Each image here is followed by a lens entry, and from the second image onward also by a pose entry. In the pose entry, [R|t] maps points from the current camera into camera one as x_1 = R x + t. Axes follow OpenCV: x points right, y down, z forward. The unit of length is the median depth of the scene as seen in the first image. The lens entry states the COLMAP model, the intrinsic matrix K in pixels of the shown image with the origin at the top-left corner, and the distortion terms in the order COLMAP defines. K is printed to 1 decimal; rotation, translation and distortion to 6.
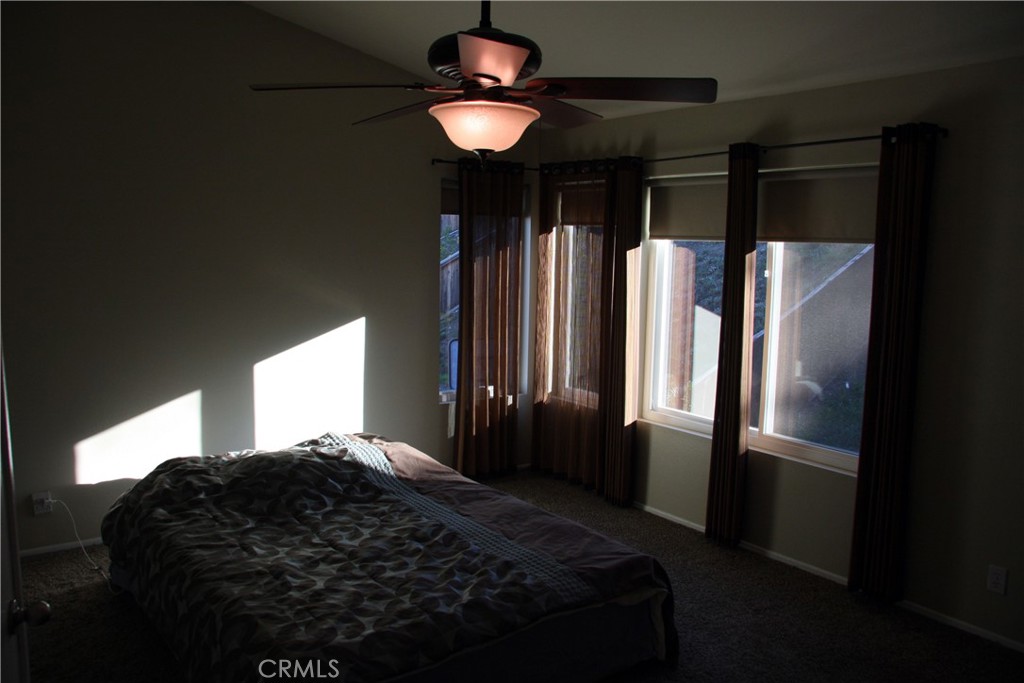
lens RADIAL K [[791.9, 0, 476.3], [0, 791.9, 332.4], [0, 0, 1]] dist [-0.183131, 0.122168]
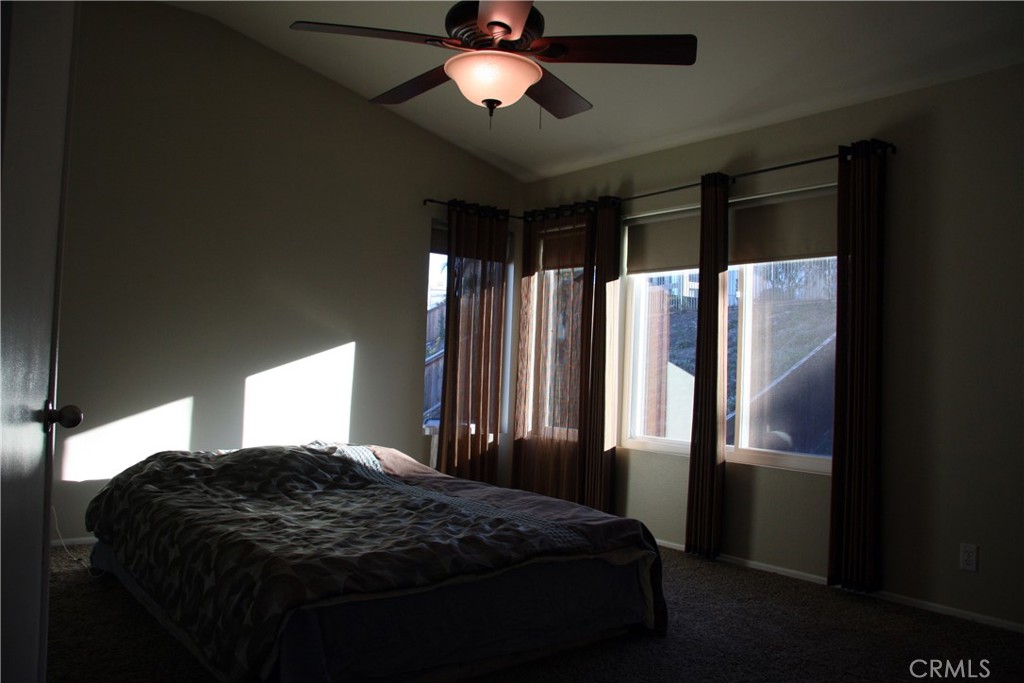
lens RADIAL K [[791.9, 0, 473.8], [0, 791.9, 359.0], [0, 0, 1]] dist [-0.183131, 0.122168]
pose [[0.998852, 0.027909, 0.038941, -0.029455], [-0.021864, 0.988772, -0.147821, 0.181006], [-0.042630, 0.146800, 0.988247, -0.032117]]
